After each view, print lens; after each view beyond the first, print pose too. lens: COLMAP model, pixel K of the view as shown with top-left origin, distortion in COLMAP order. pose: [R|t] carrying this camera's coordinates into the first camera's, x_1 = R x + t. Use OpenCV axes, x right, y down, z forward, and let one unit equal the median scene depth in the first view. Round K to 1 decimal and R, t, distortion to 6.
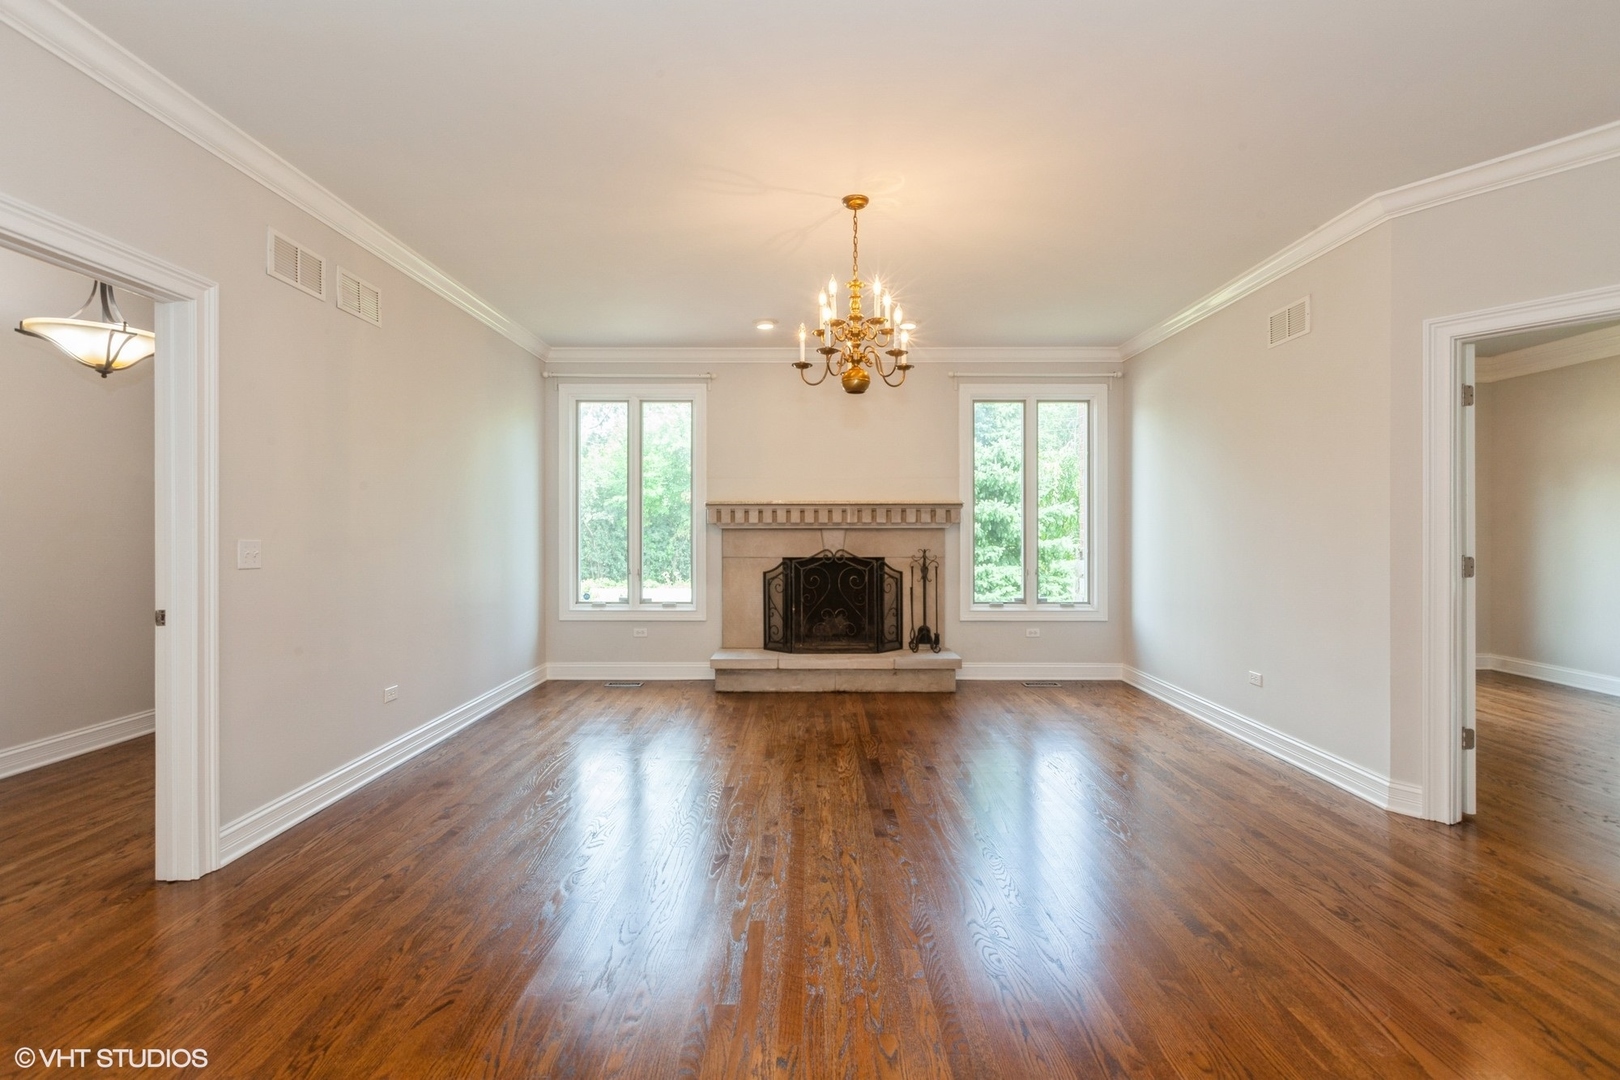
lens RADIAL K [[737.5, 0, 810.1], [0, 737.5, 532.5], [0, 0, 1]] dist [0.000263, -0.000204]
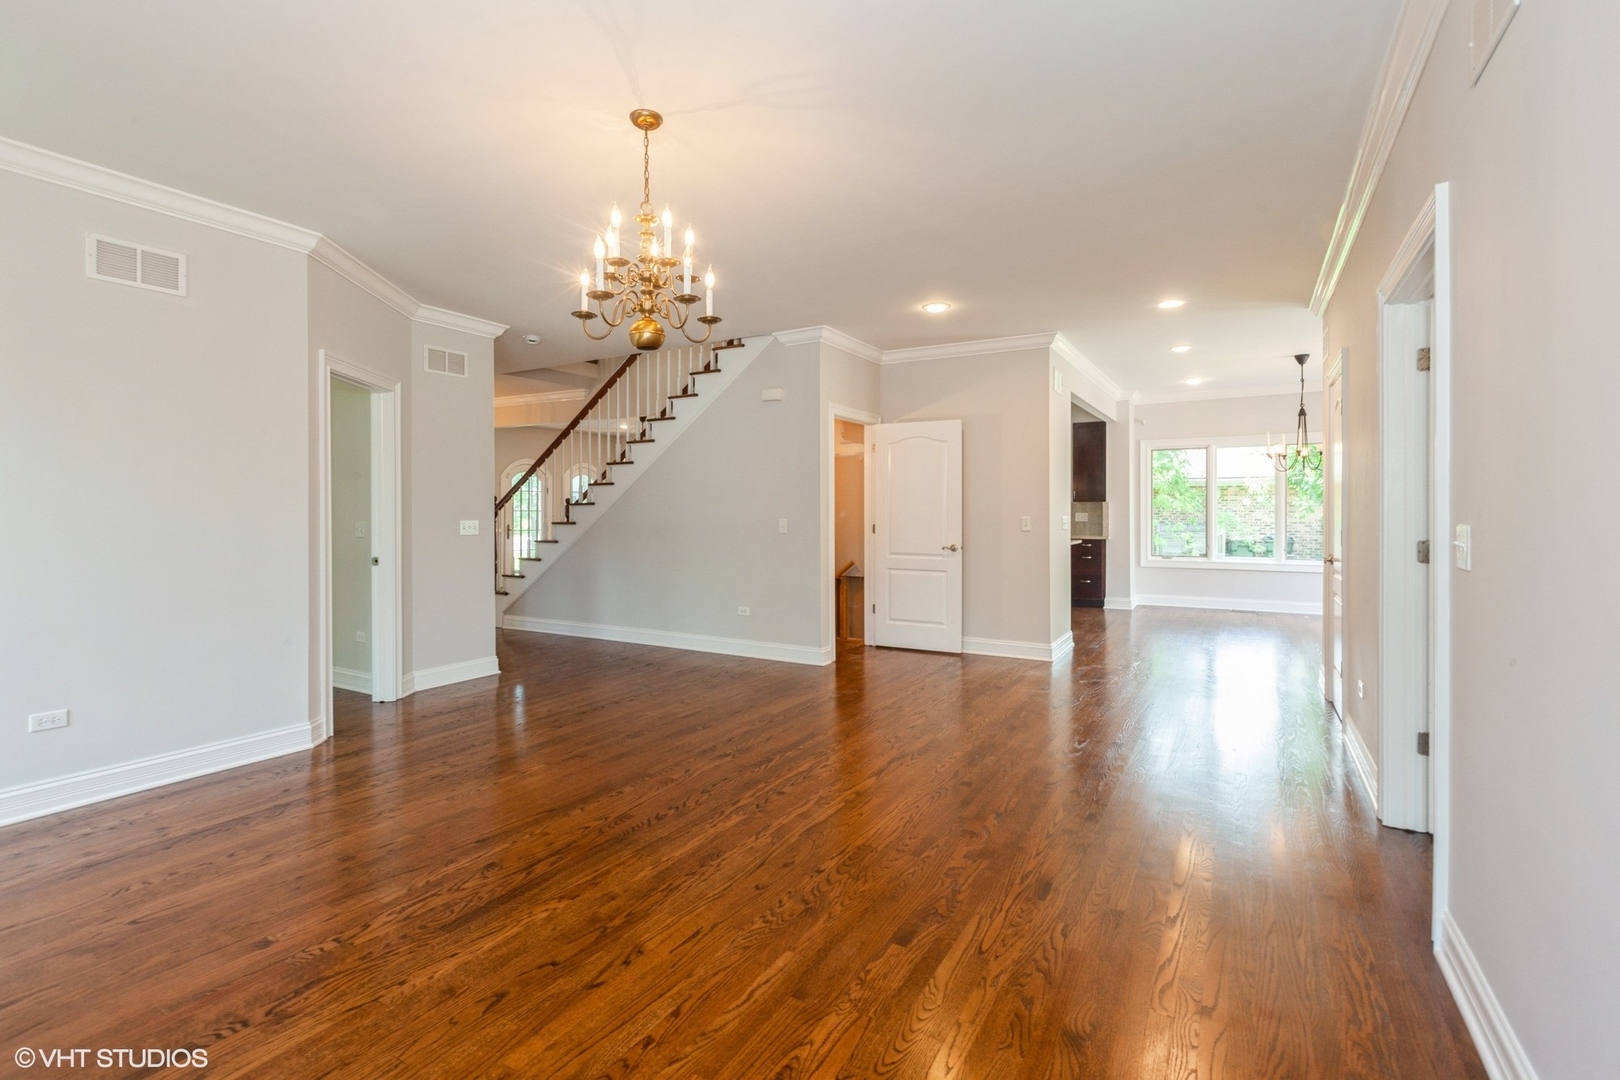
lens RADIAL K [[737.5, 0, 809.1], [0, 737.5, 528.4], [0, 0, 1]] dist [0.000263, -0.000204]
pose [[-0.866404, -0.000622, 0.499344, -0.442457], [0.008064, 0.999851, 0.015238, 0.006042], [-0.499279, 0.017229, -0.866270, 1.417011]]
